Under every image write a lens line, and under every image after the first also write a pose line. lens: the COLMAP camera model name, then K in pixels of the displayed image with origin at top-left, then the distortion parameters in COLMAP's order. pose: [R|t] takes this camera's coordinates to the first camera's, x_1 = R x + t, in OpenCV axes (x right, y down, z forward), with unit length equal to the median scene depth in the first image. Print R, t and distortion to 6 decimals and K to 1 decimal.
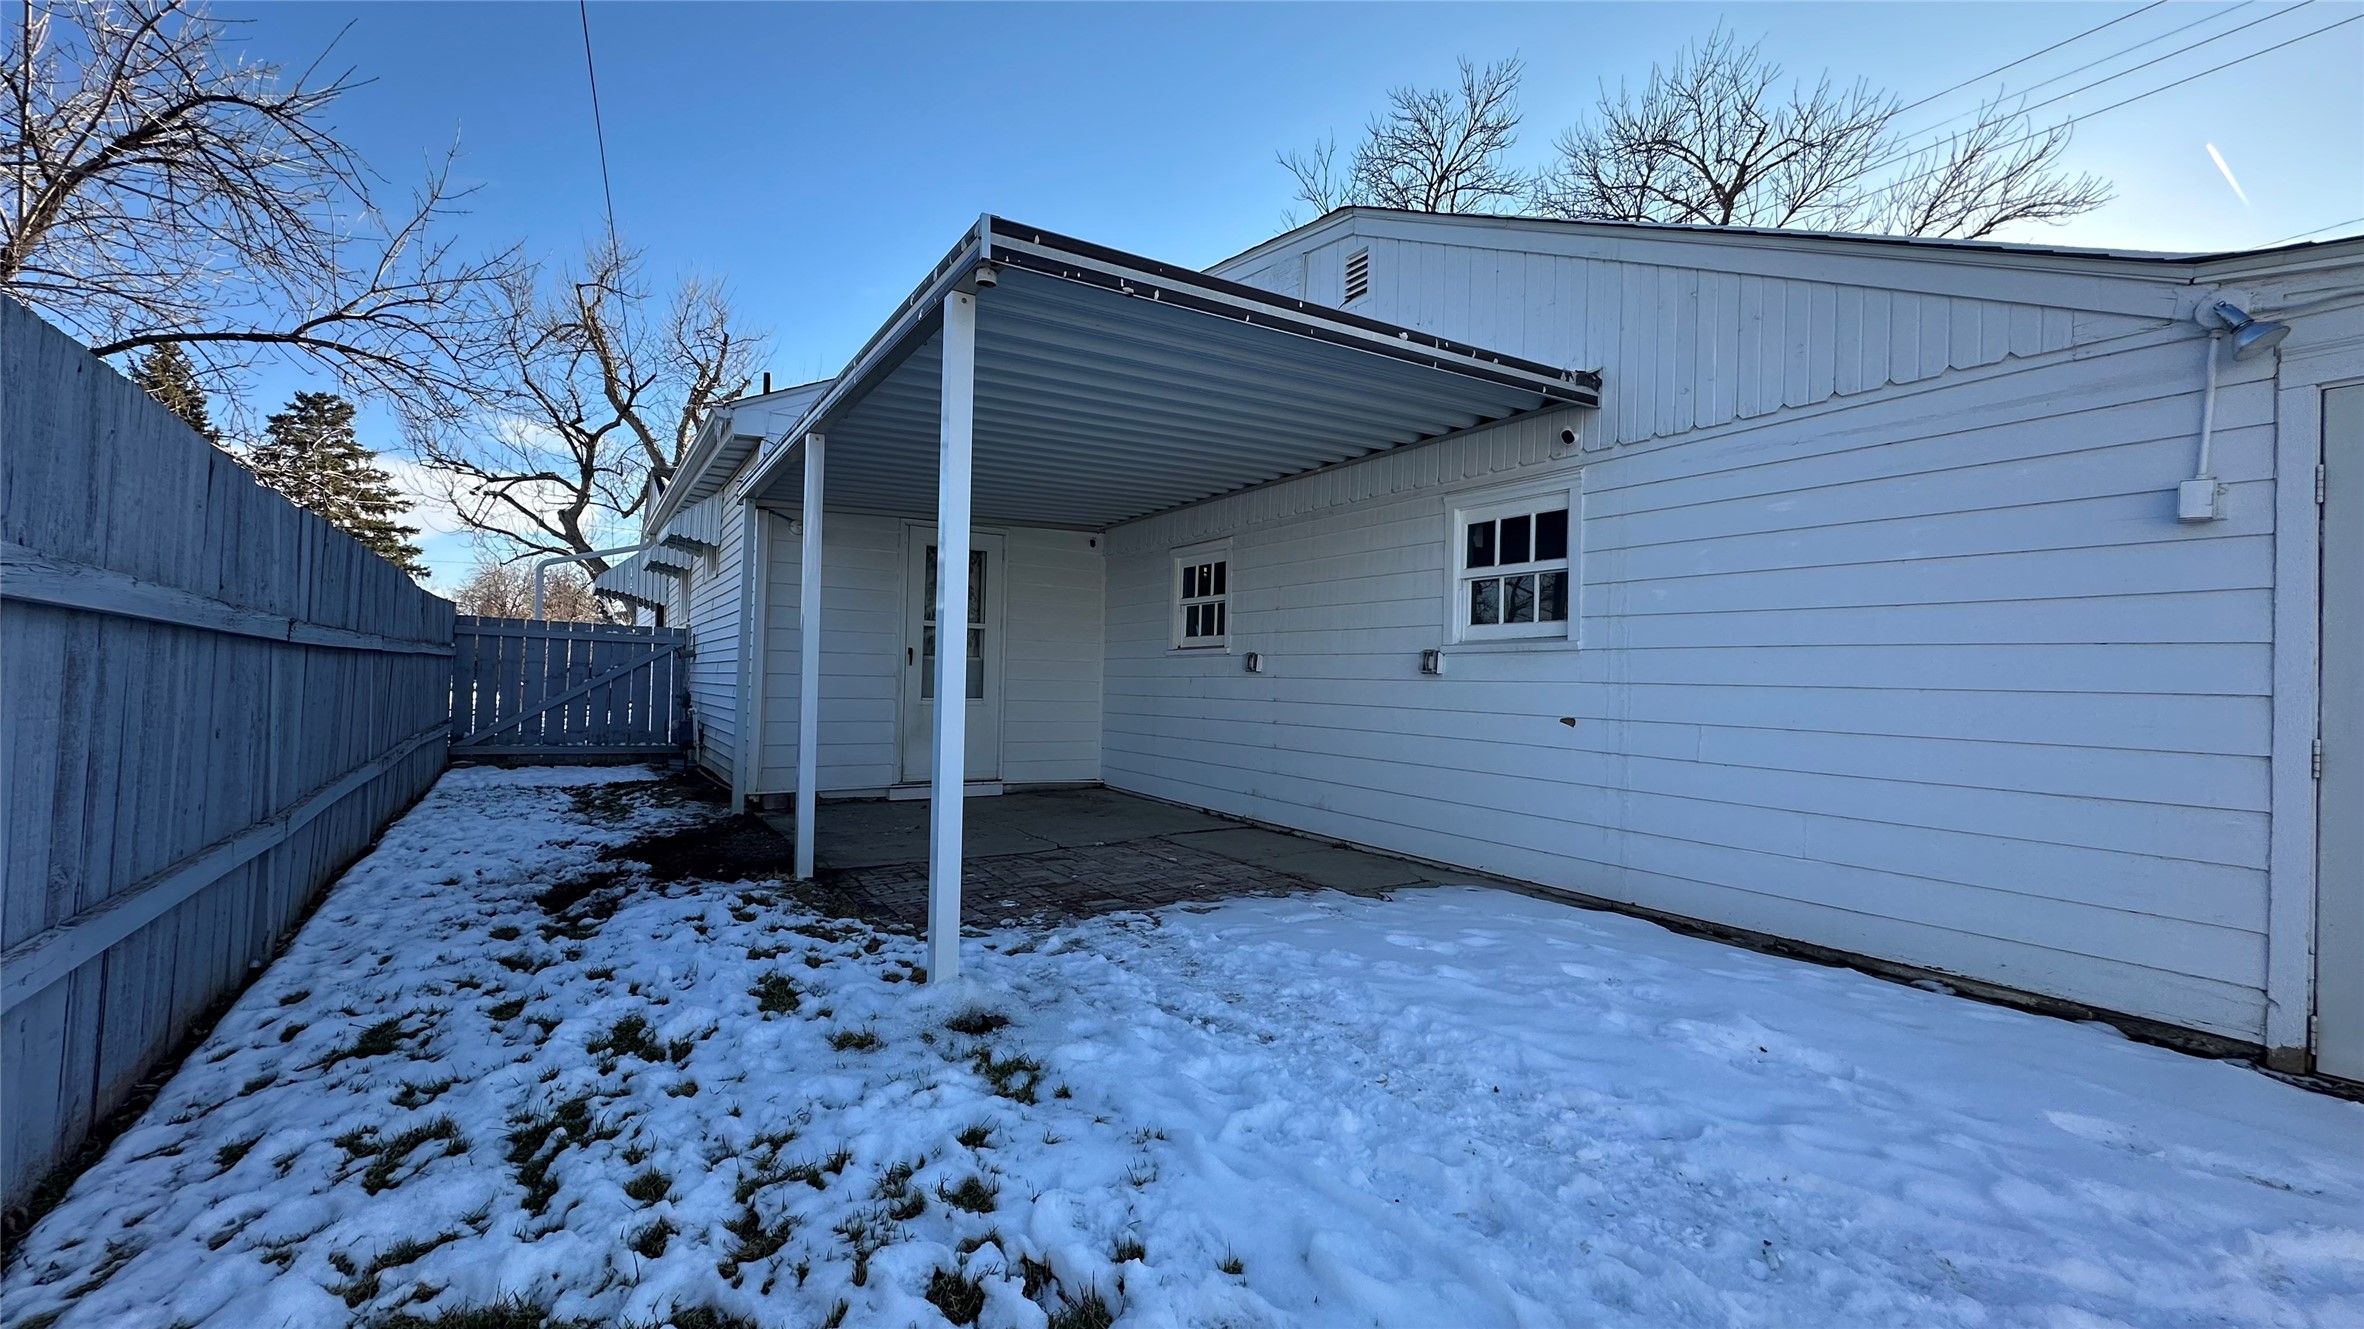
lens RADIAL K [[939.6, 0, 1183.0], [0, 939.6, 662.4], [0, 0, 1]] dist [-0.000644, 0.000178]
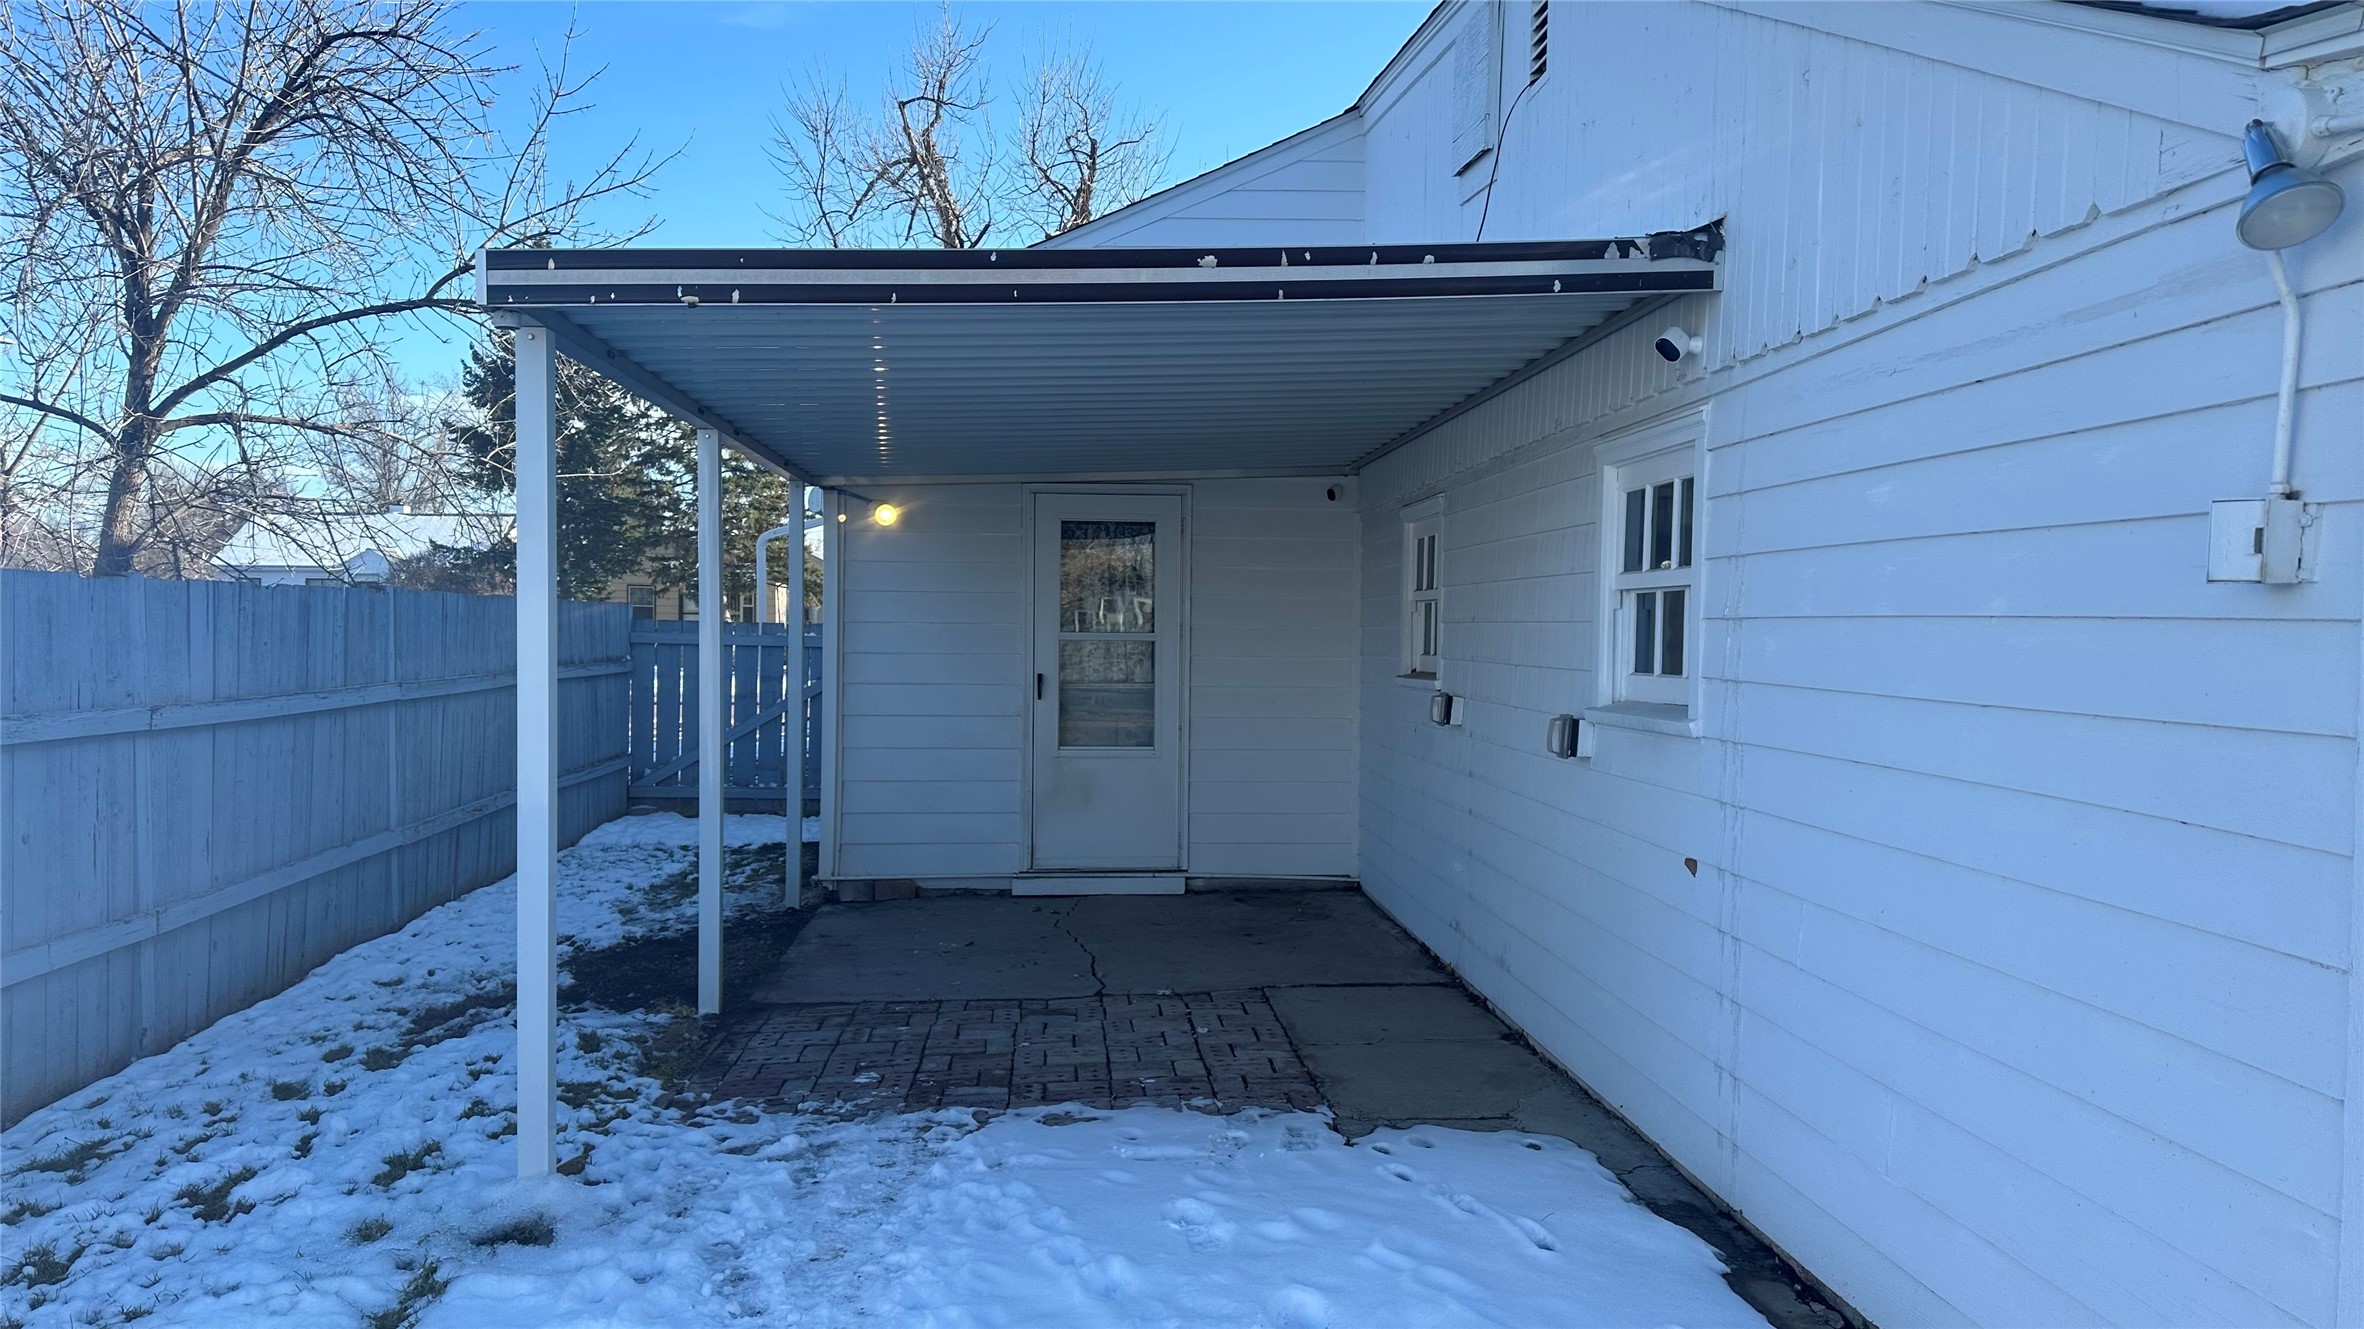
lens RADIAL K [[1642.4, 0, 1180.6], [0, 1642.4, 681.2], [0, 0, 1]] dist [0.084129, -0.114651]
pose [[0.878055, -0.001192, -0.478559, 0.737935], [0.022797, 0.998966, 0.039340, -0.108762], [0.478017, -0.045452, 0.877174, 0.010590]]
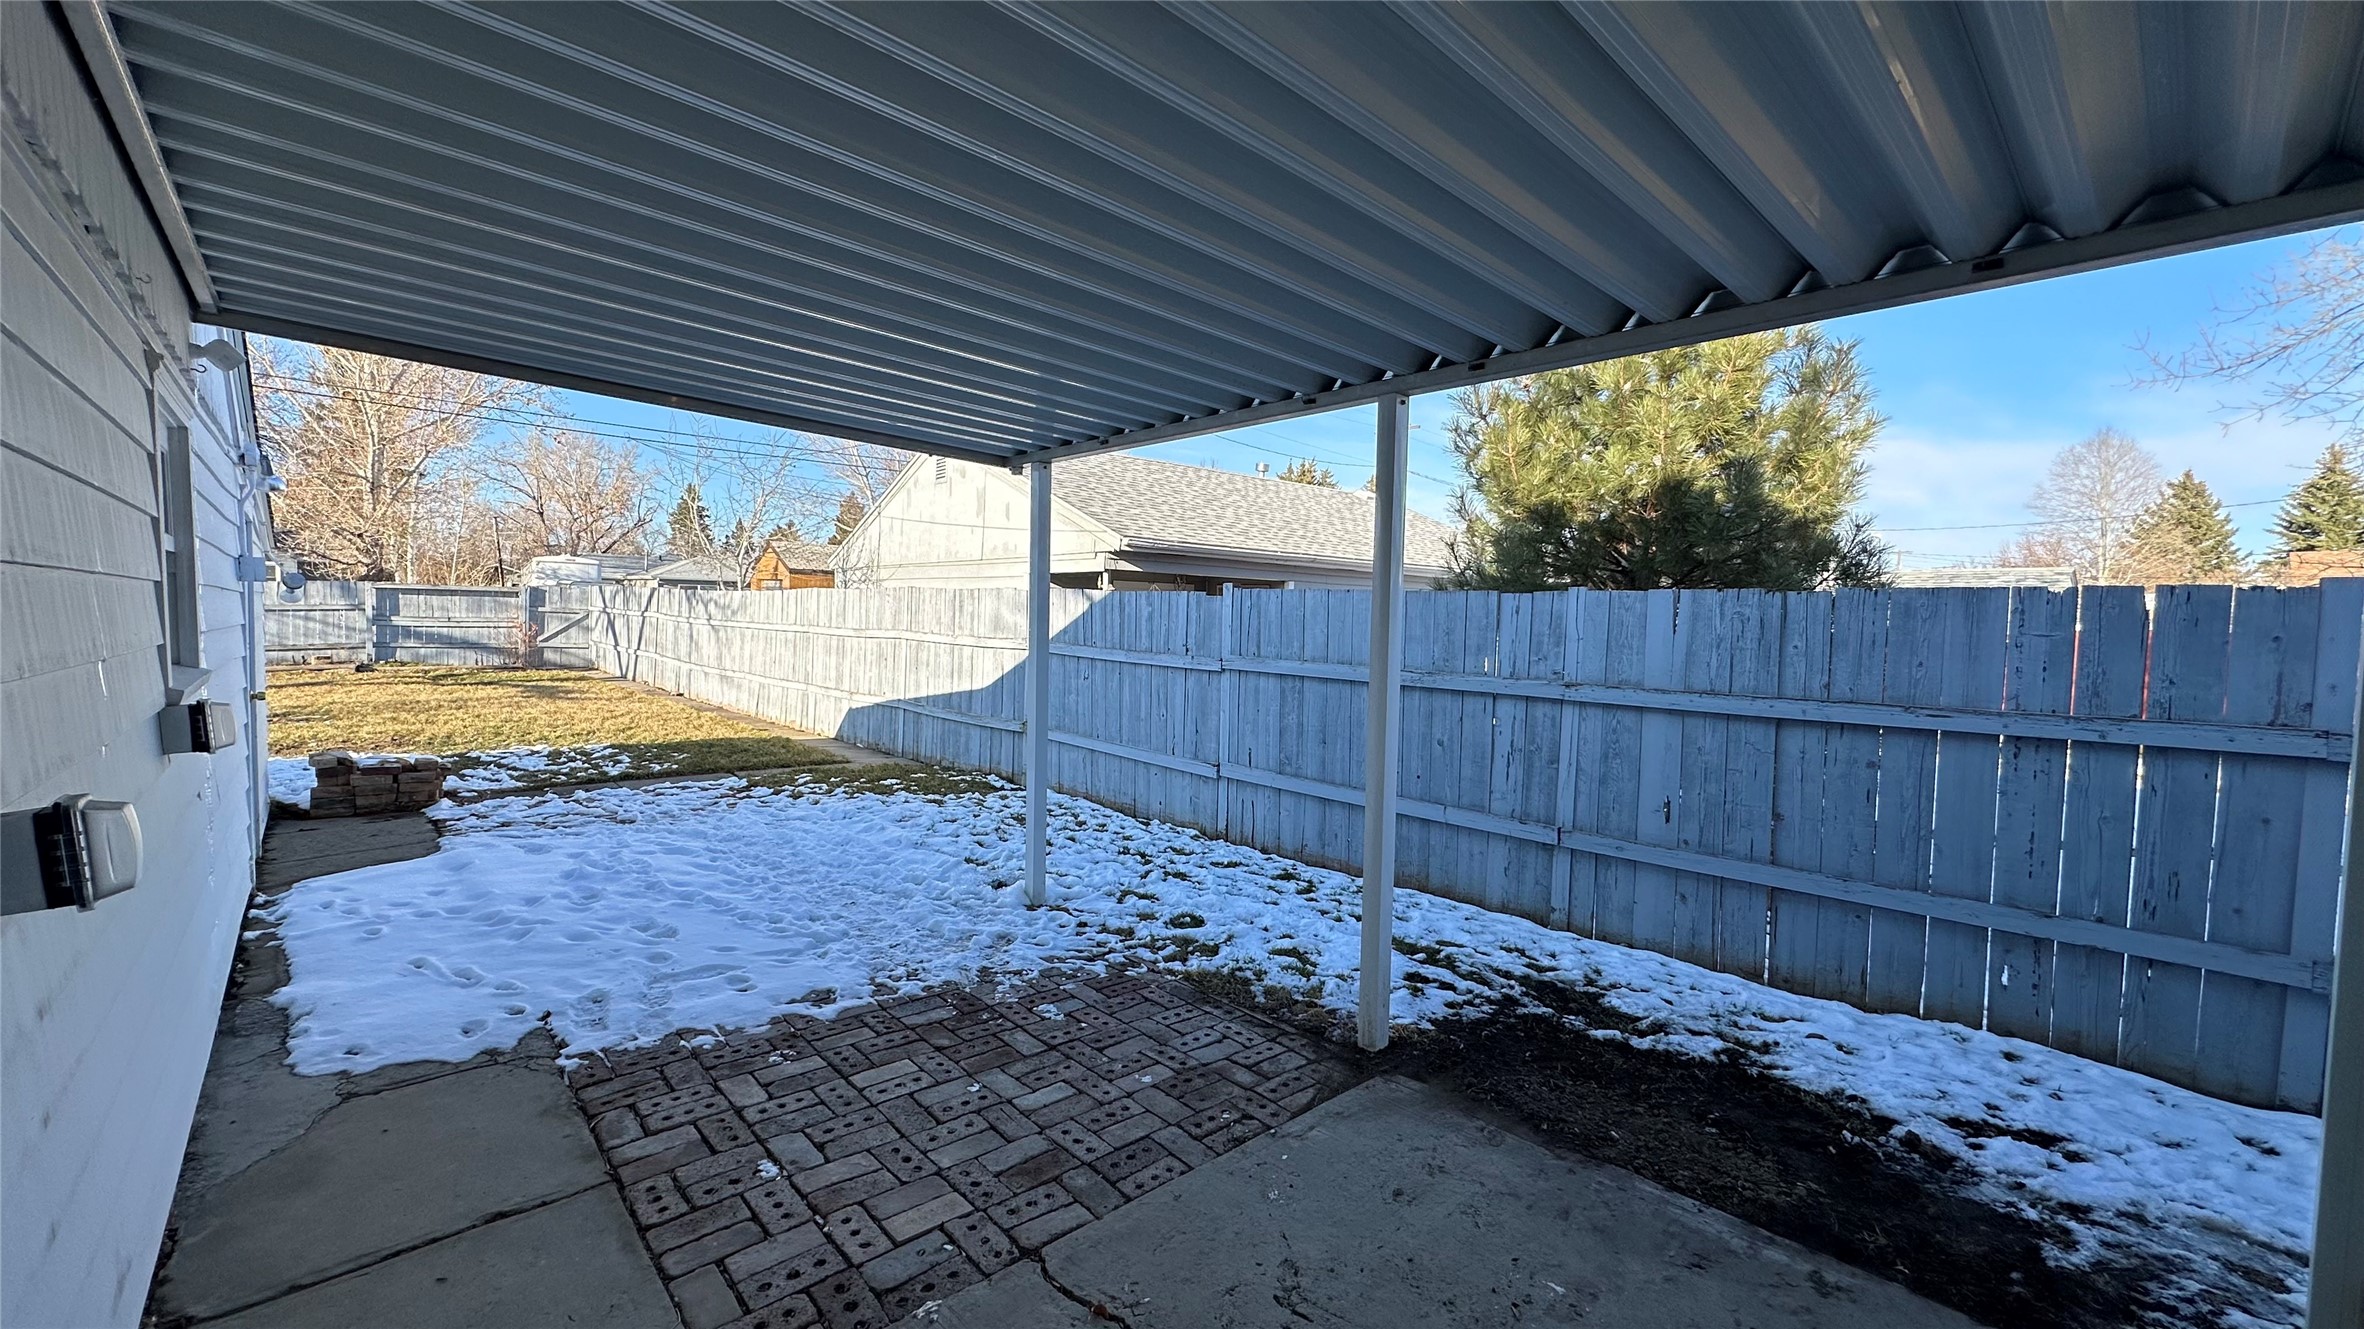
lens RADIAL K [[939.6, 0, 1183.0], [0, 939.6, 662.4], [0, 0, 1]] dist [-0.000644, 0.000178]
pose [[-0.987627, -0.029889, -0.153944, -0.192583], [-0.033657, 0.999193, 0.021932, -0.080960], [0.153164, 0.026842, -0.987836, 2.105459]]
